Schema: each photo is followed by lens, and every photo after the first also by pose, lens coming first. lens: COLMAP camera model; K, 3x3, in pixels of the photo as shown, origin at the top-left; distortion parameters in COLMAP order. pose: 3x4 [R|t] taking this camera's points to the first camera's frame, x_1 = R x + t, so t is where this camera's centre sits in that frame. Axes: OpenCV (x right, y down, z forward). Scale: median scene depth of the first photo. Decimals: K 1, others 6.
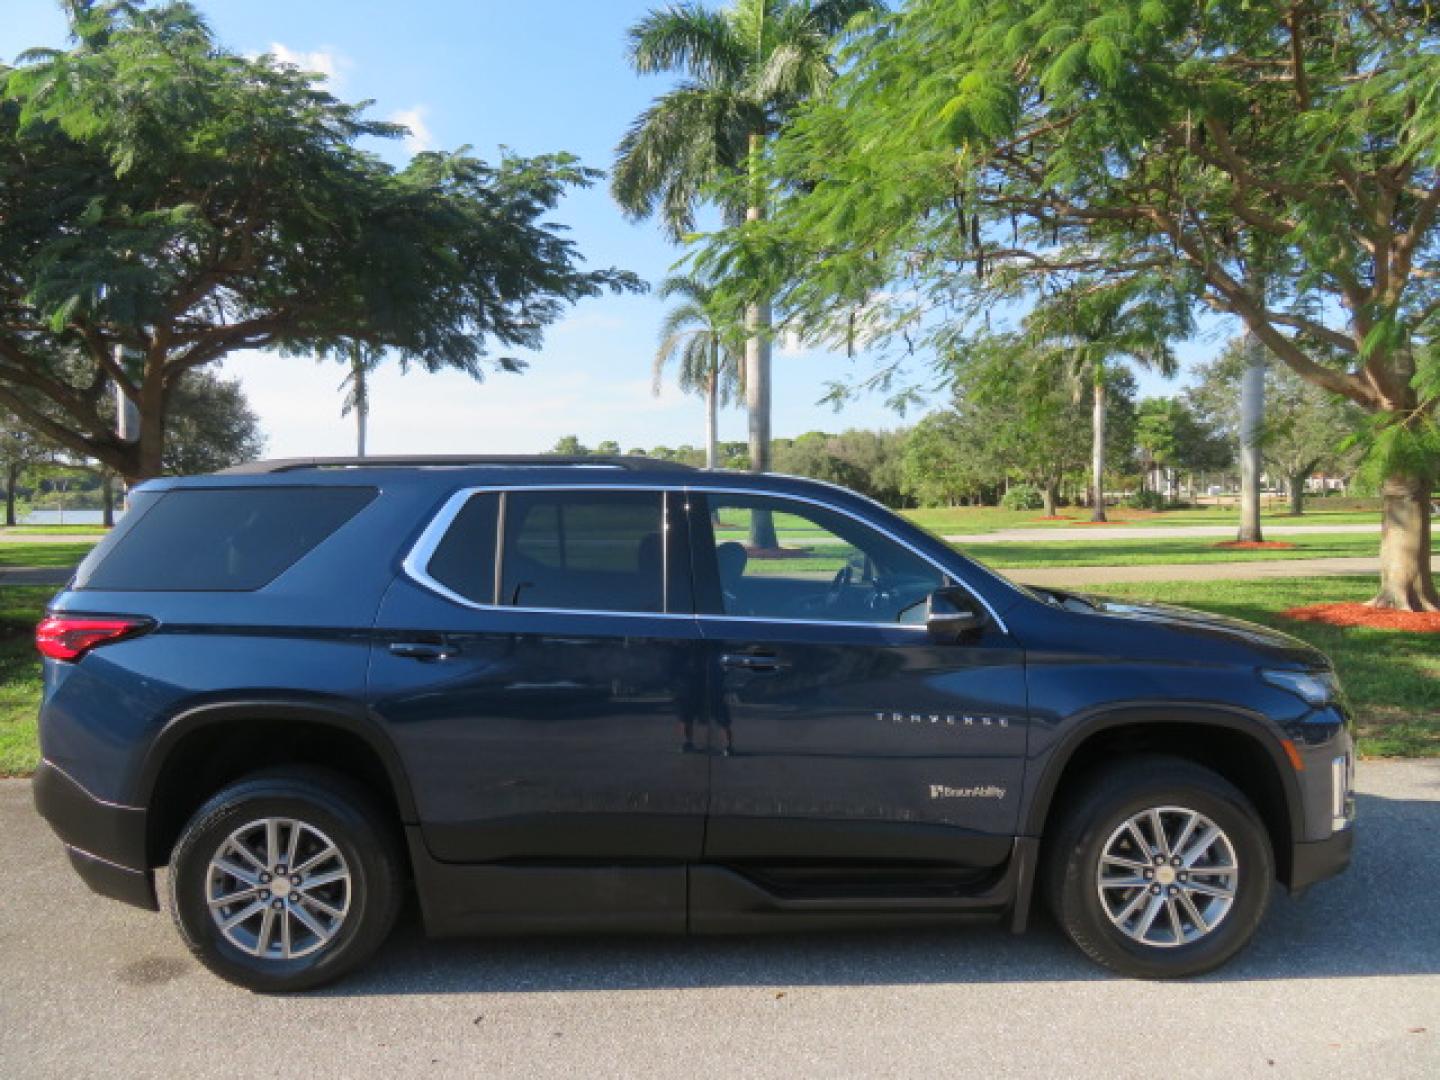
lens RADIAL K [[1022.9, 0, 718.6], [0, 1022.9, 529.0], [0, 0, 1]] dist [-0.011668, 0.012142]
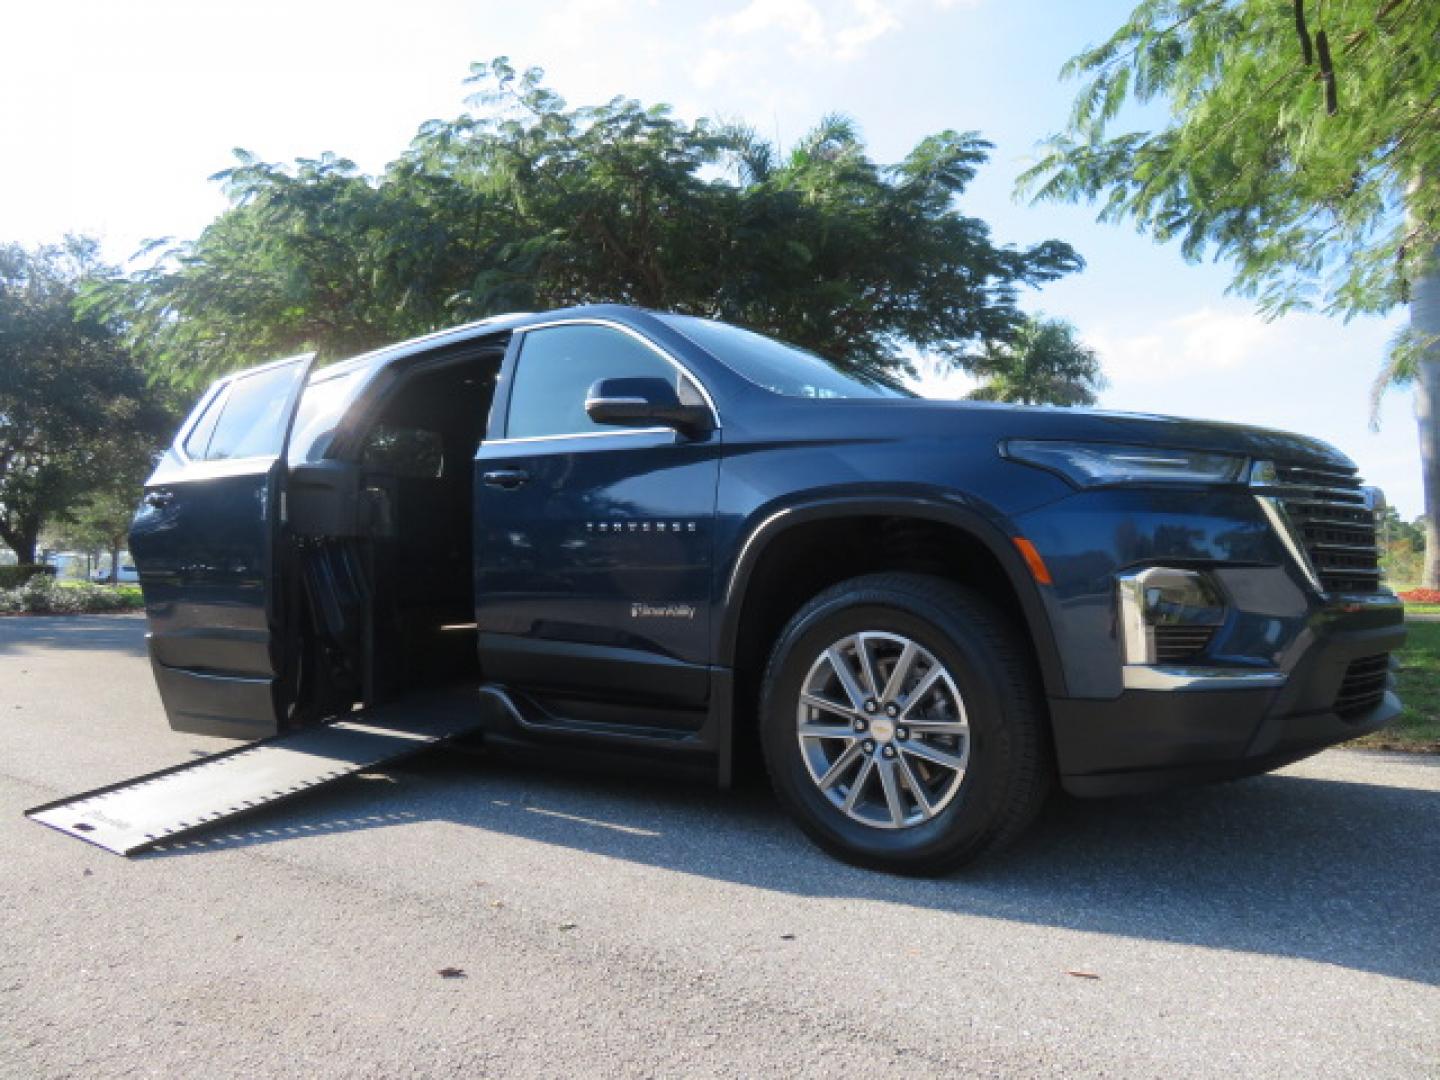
lens RADIAL K [[1022.9, 0, 716.8], [0, 1022.9, 536.2], [0, 0, 1]] dist [-0.011668, 0.012142]
pose [[0.766134, -0.024395, -0.642218, 0.813622], [-0.021812, 0.997717, -0.063919, 0.248429], [0.642311, 0.062979, 0.763853, 0.352341]]
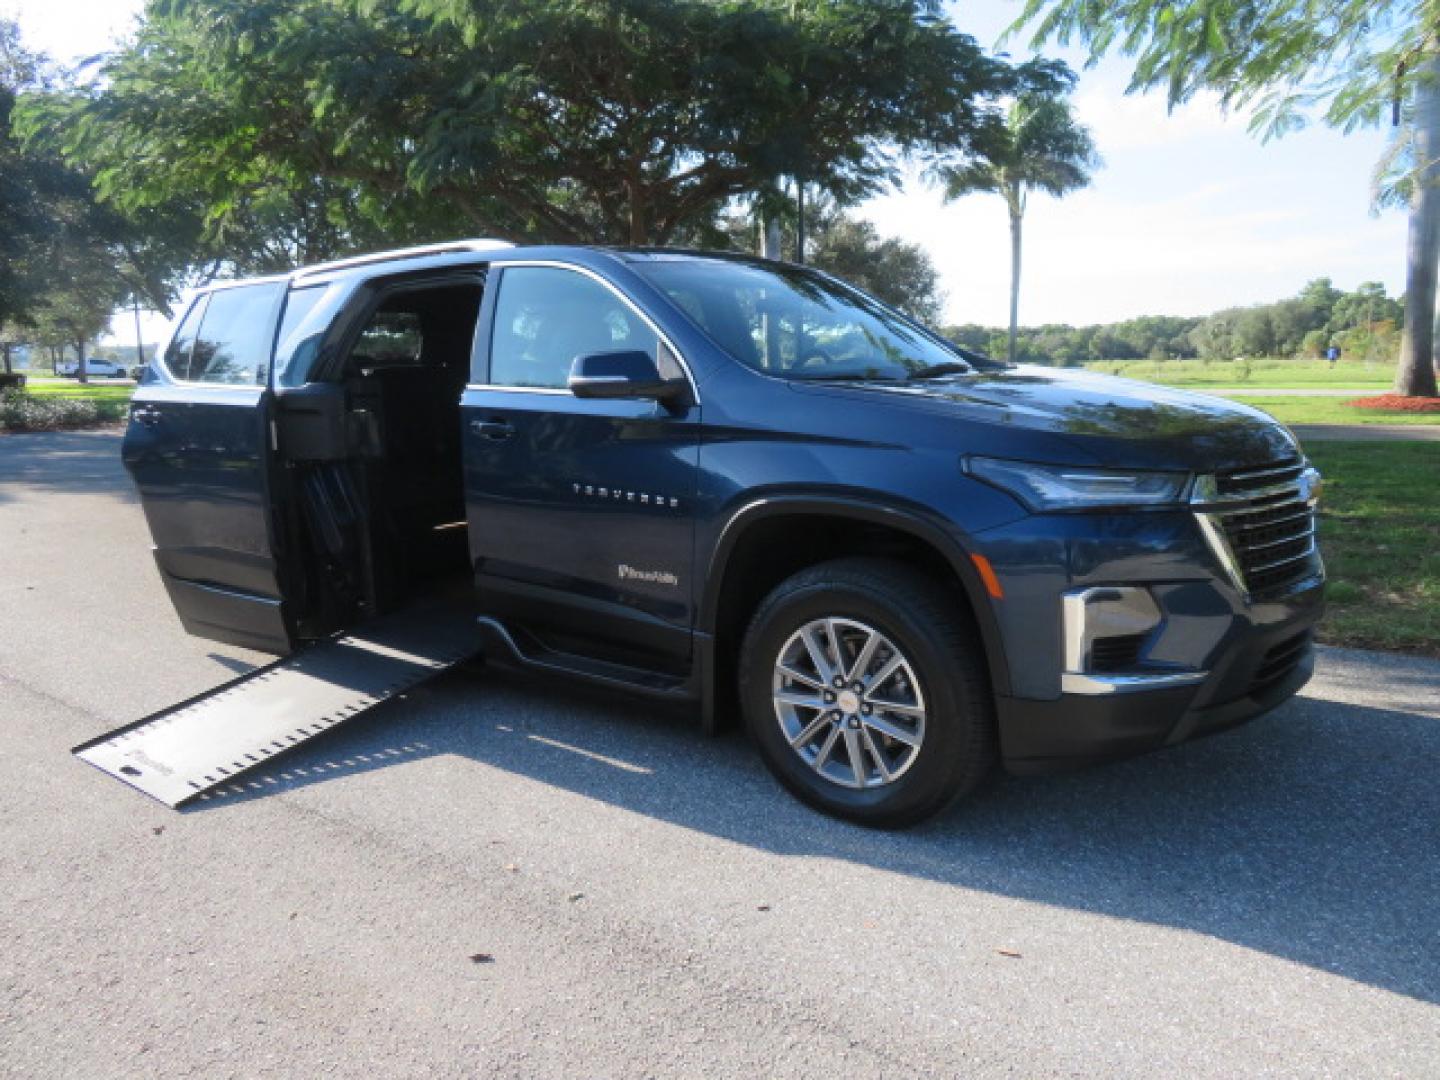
lens RADIAL K [[1022.9, 0, 716.6], [0, 1022.9, 532.9], [0, 0, 1]] dist [-0.011668, 0.012142]
pose [[0.778025, 0.098653, -0.620440, 0.841960], [-0.010105, 0.989431, 0.144653, 0.087271], [0.628152, -0.106274, 0.770799, 0.315071]]
